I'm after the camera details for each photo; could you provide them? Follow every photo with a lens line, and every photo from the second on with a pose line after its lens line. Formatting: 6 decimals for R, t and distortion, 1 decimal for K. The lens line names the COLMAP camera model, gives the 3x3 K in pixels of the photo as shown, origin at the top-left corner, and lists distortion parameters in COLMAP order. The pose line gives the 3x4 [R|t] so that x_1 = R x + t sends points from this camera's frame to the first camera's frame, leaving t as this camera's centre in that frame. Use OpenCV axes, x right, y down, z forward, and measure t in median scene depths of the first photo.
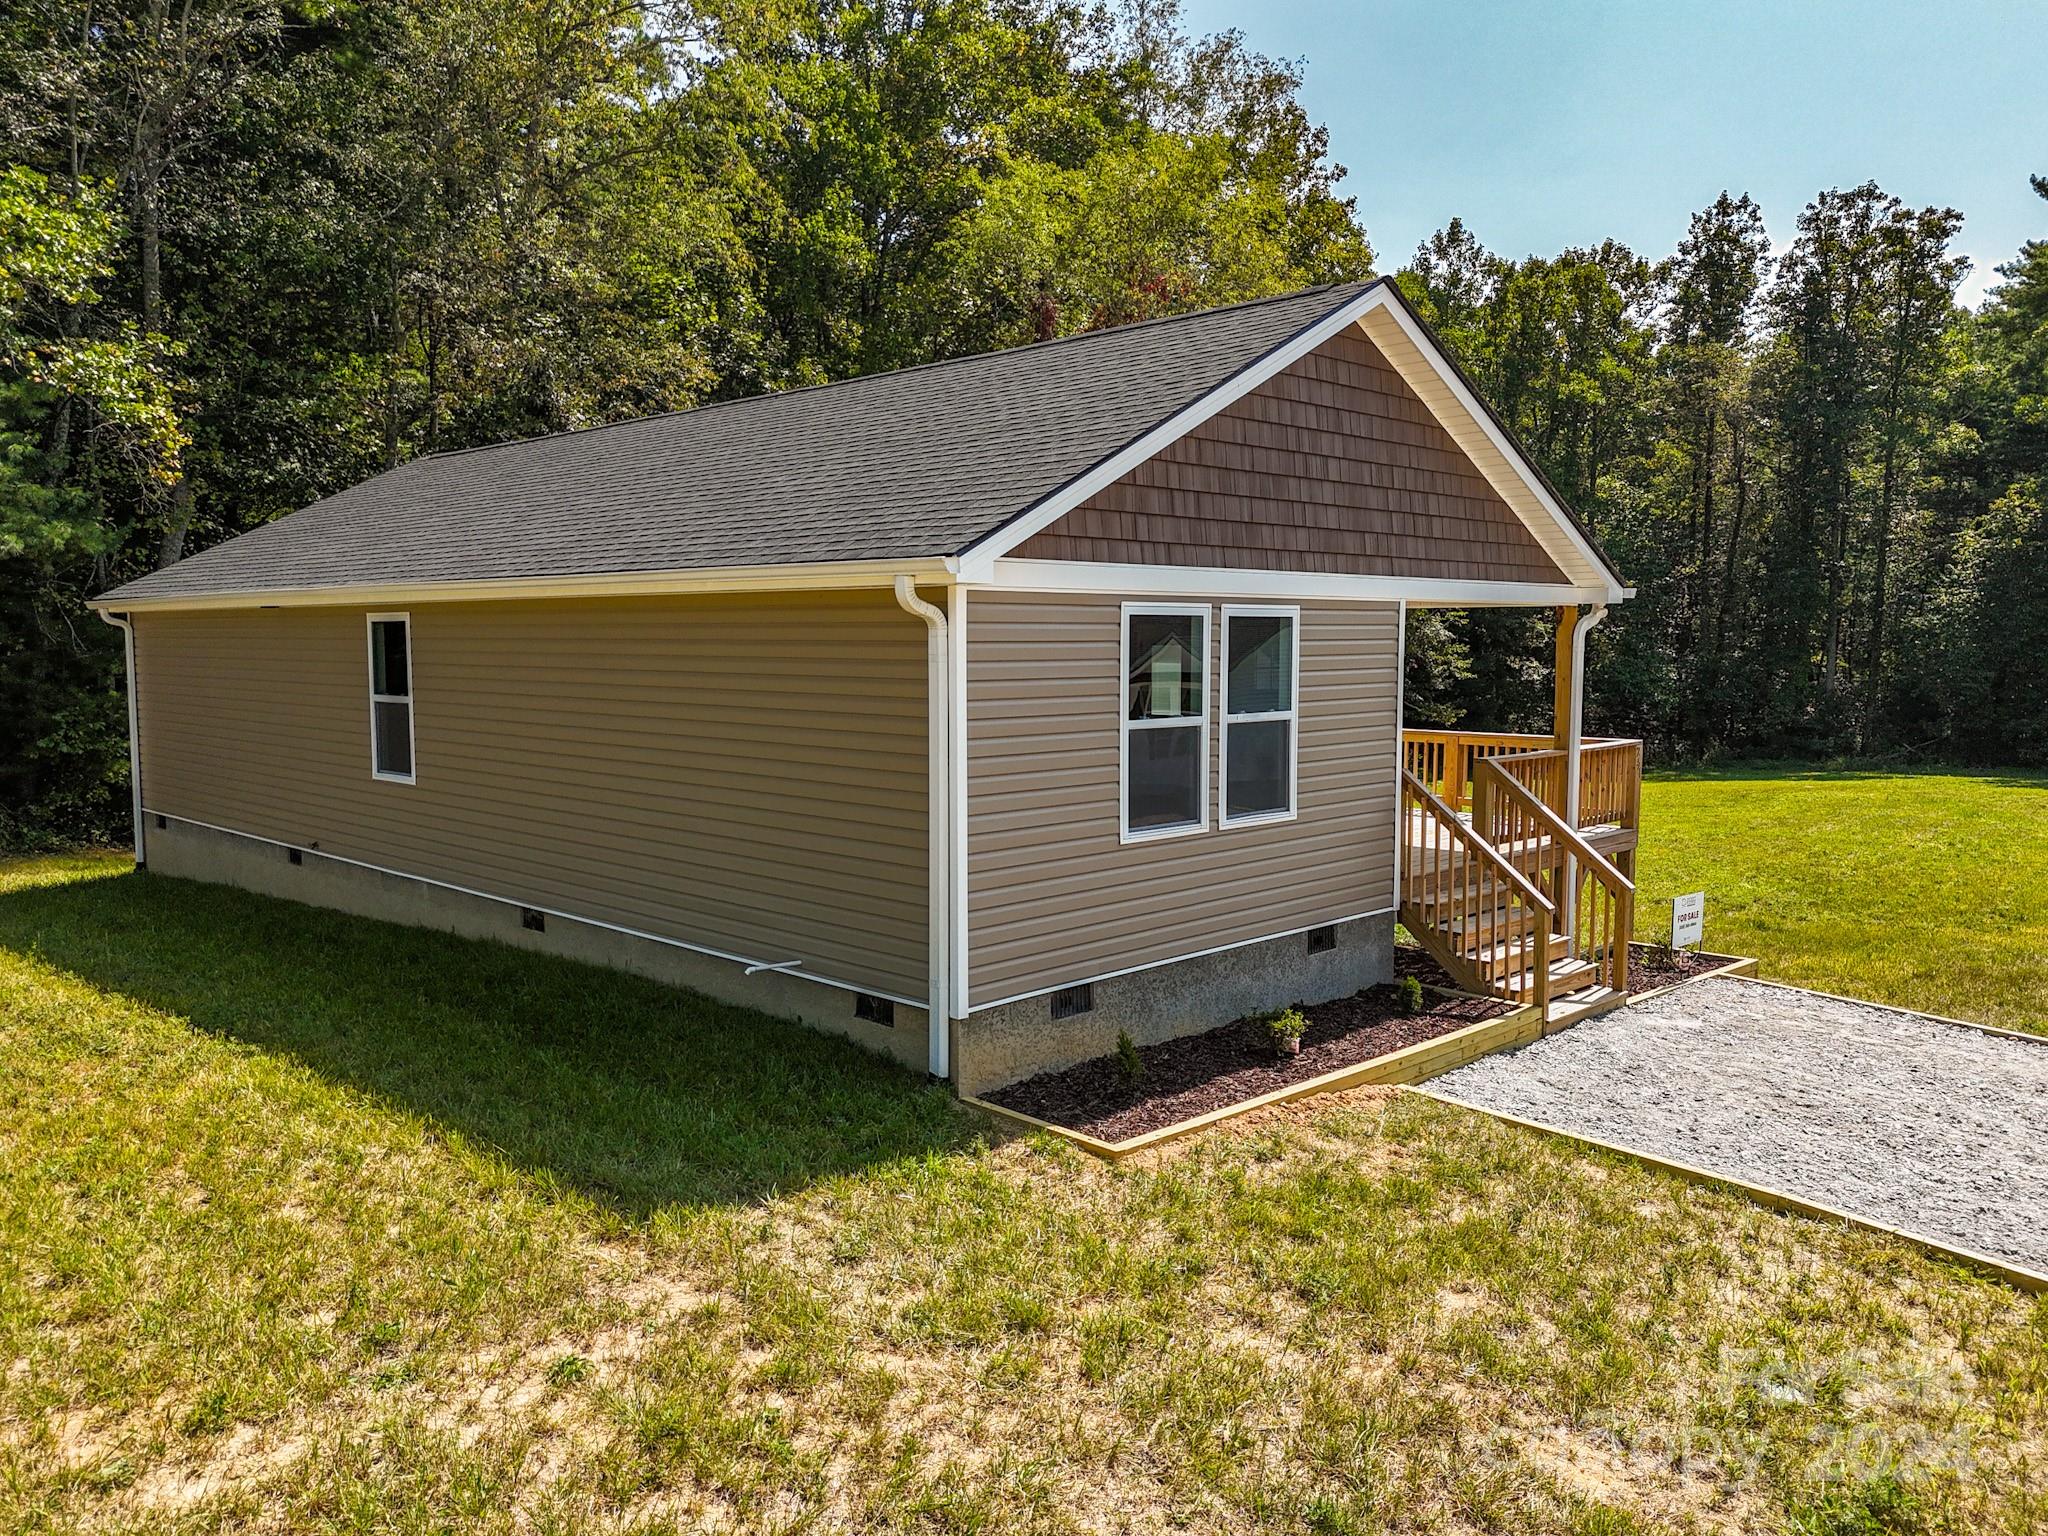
lens RADIAL K [[1509.2, 0, 1024.0], [0, 1509.2, 768.0], [0, 0, 1]] dist [0.067028, -0.059537]
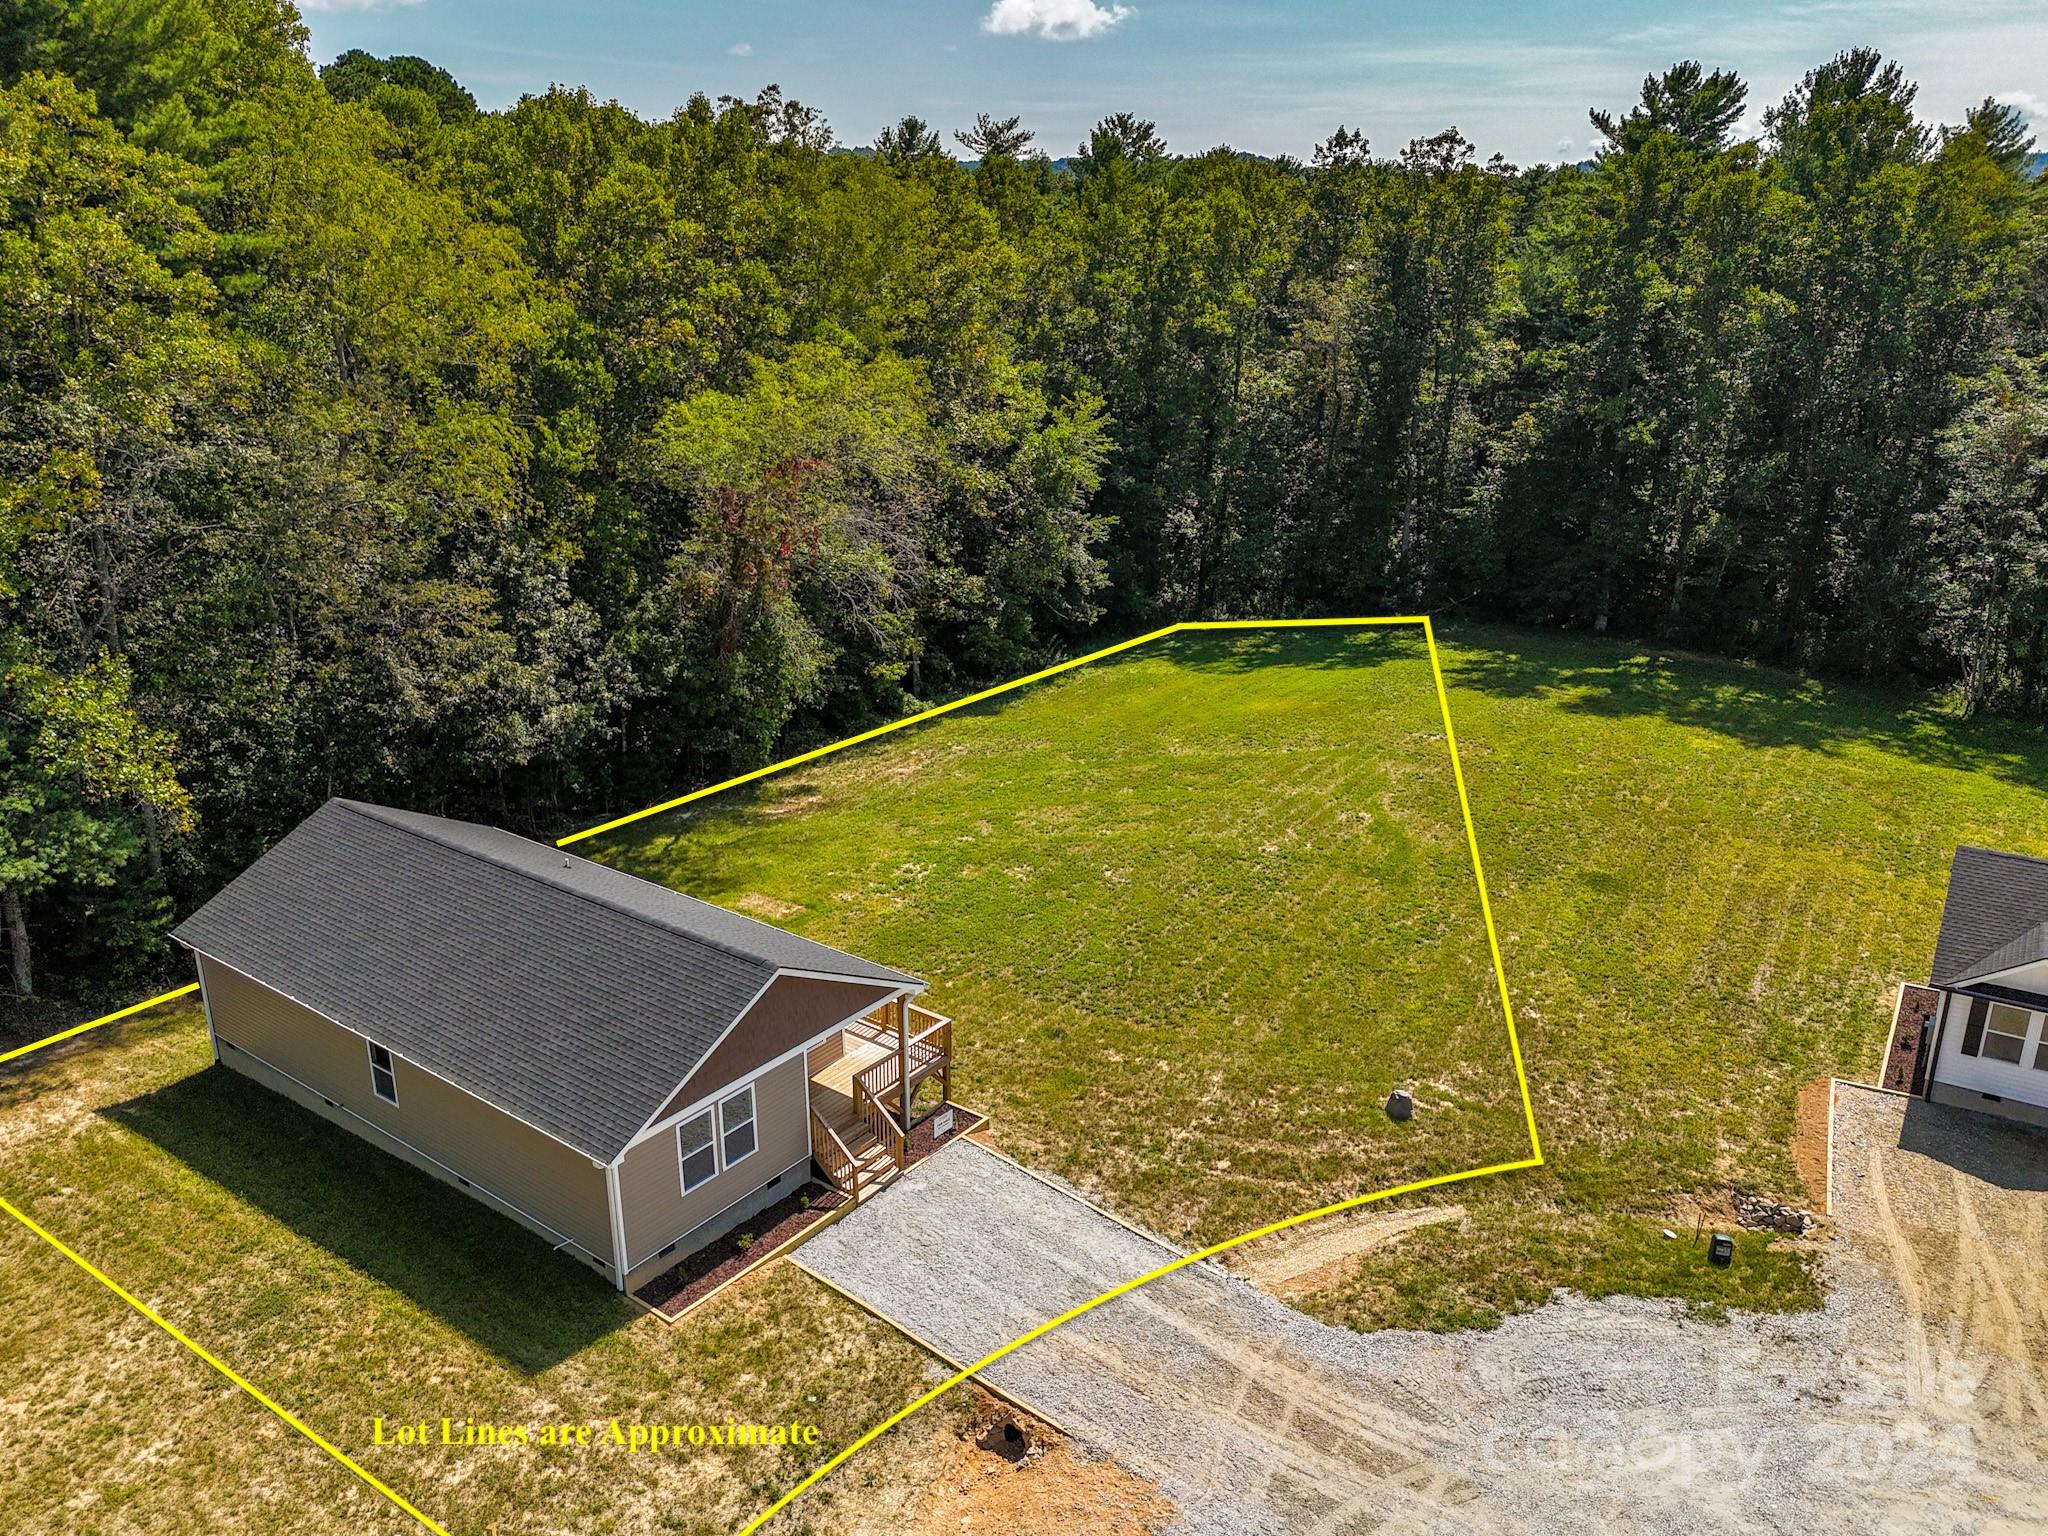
lens RADIAL K [[1493.7, 0, 1034.7], [0, 1493.7, 774.8], [0, 0, 1]] dist [0.054868, -0.055153]
pose [[0.990559, -0.042984, 0.130175, 0.375684], [0.009980, 0.969663, 0.244244, -1.371383], [-0.136724, -0.240639, 0.960937, -1.616623]]
